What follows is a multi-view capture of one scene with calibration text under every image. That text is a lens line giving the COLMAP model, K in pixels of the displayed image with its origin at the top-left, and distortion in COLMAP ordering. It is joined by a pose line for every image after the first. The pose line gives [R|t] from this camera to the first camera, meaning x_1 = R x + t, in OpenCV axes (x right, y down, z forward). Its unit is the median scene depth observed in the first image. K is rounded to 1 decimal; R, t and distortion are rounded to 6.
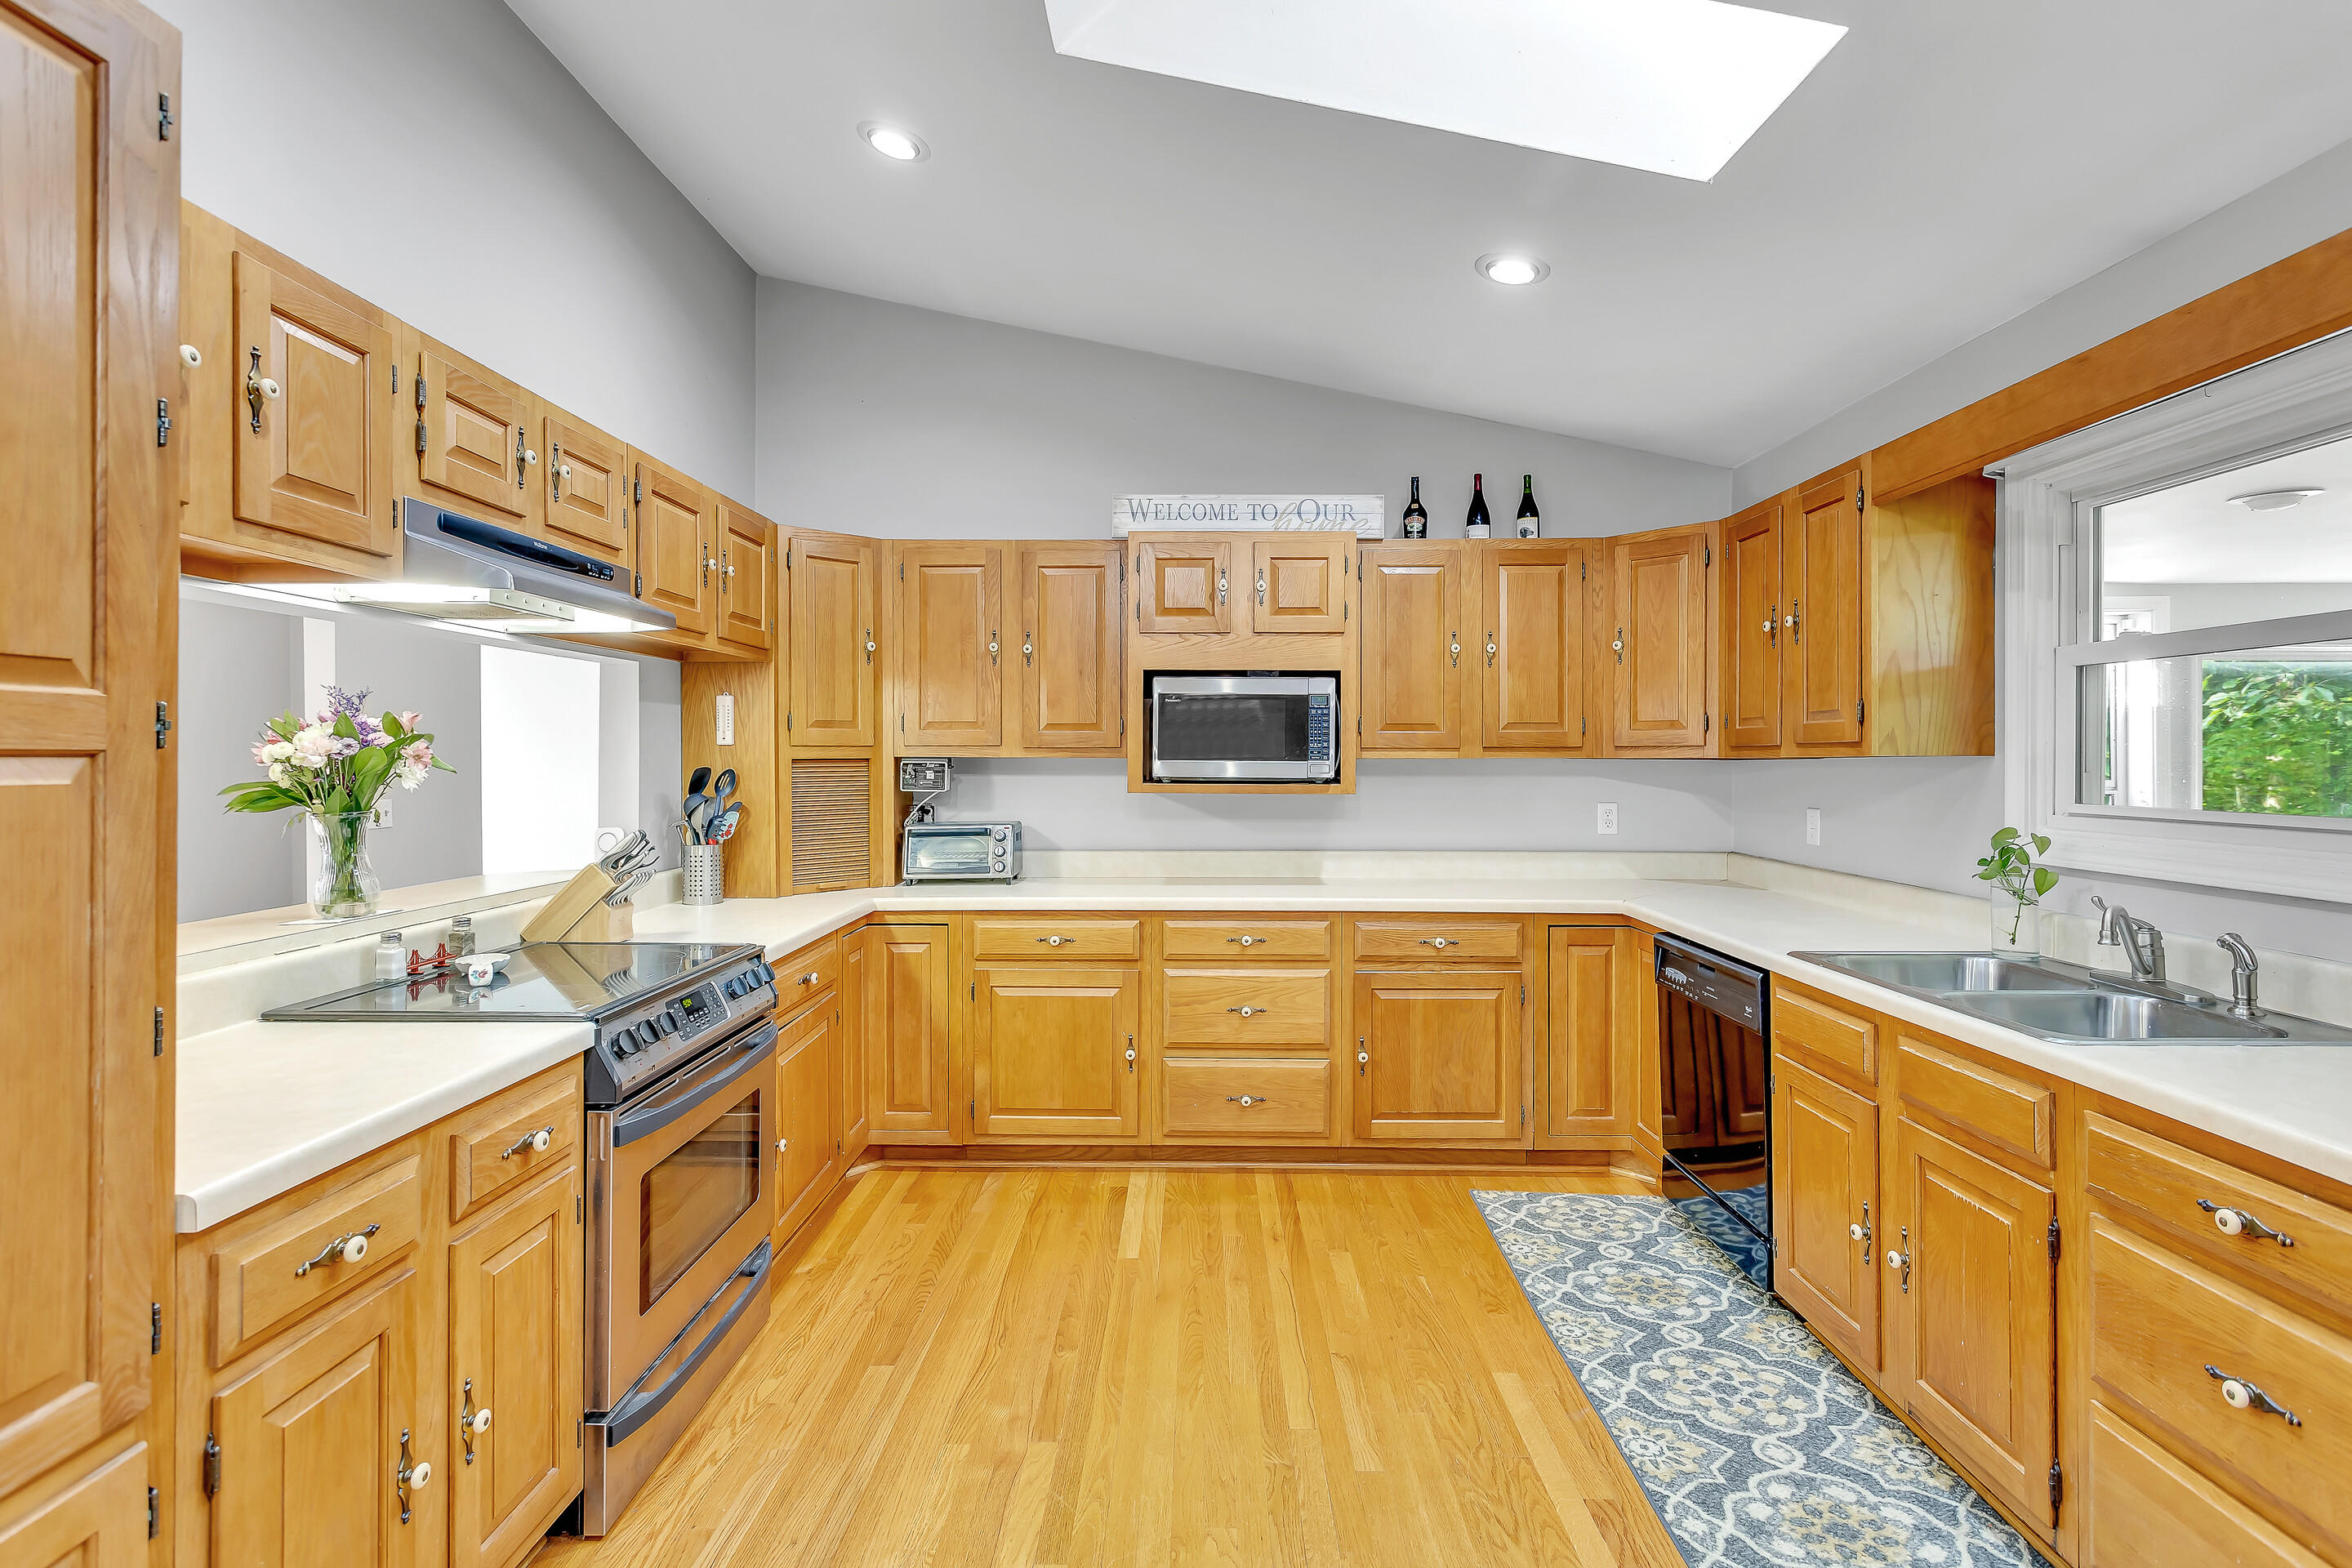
lens RADIAL K [[1118.7, 0, 1183.8], [0, 1118.7, 771.5], [0, 0, 1]] dist [0.012148, 0.001053]
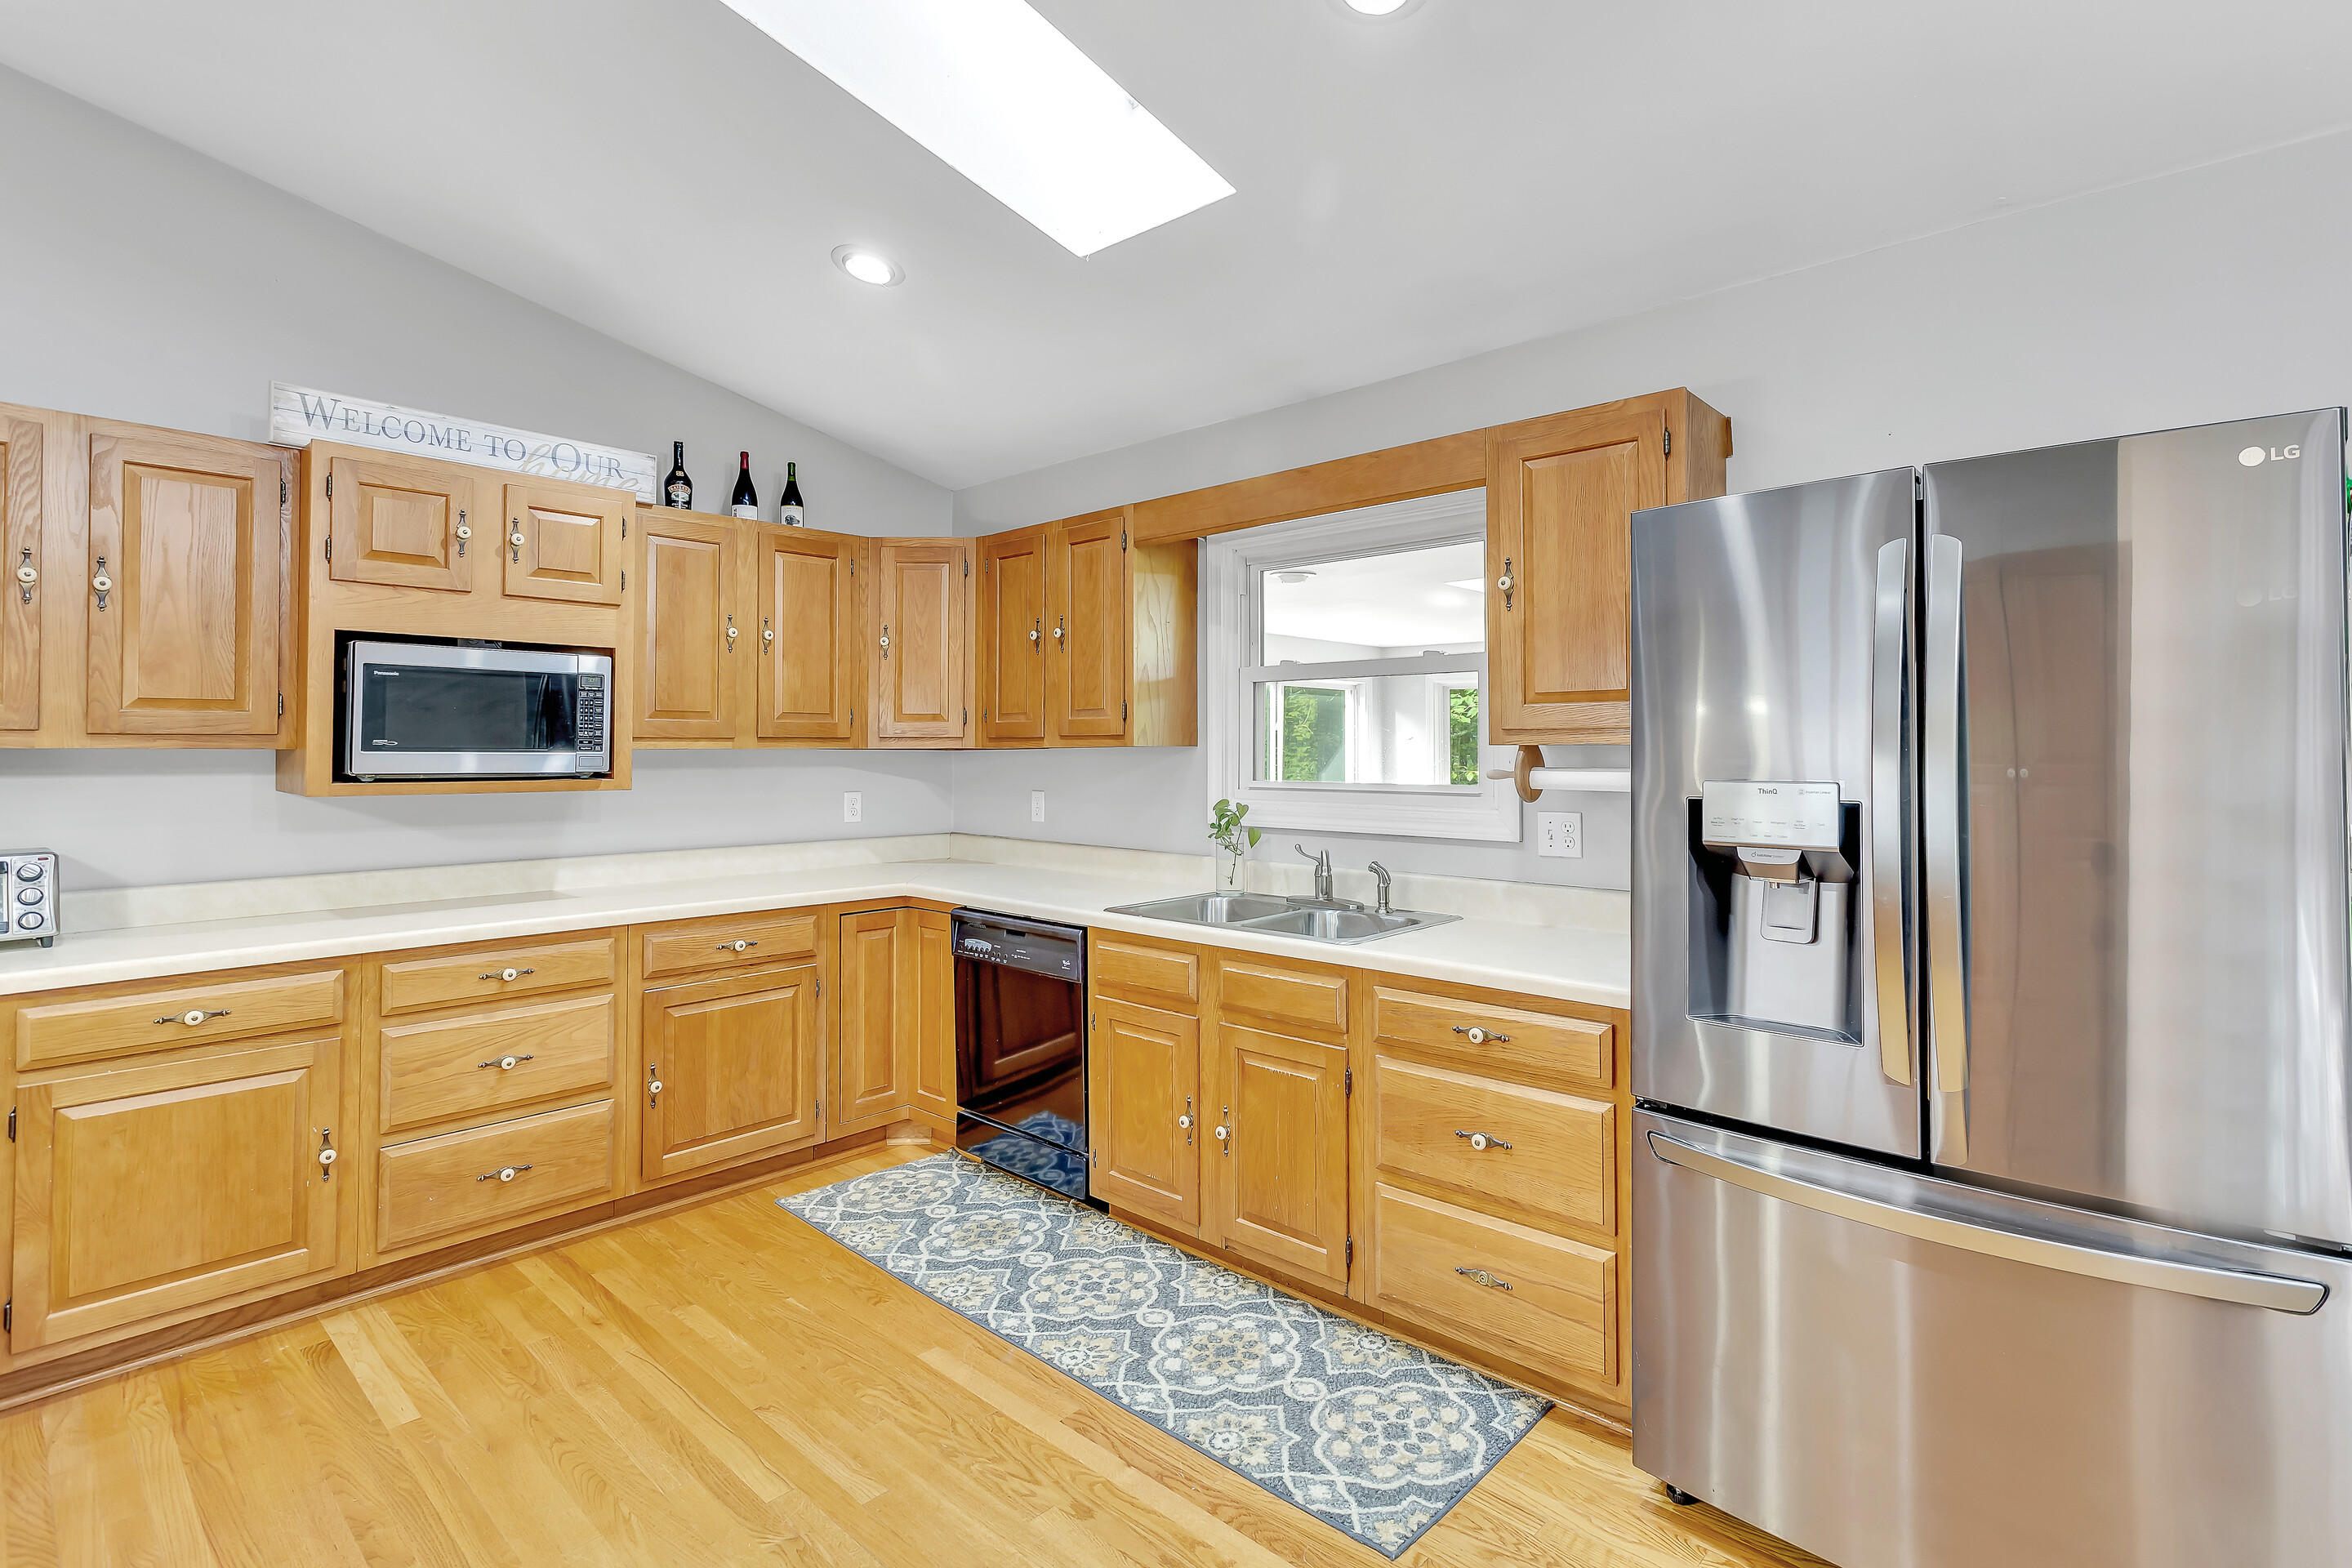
lens RADIAL K [[1118.8, 0, 1179.5], [0, 1118.8, 744.2], [0, 0, 1]] dist [0.001131, 0.007664]
pose [[0.674743, 0.001996, 0.738050, -0.213652], [0.010715, 0.999864, -0.012500, -0.000025], [-0.737975, 0.016343, 0.674630, 0.093820]]
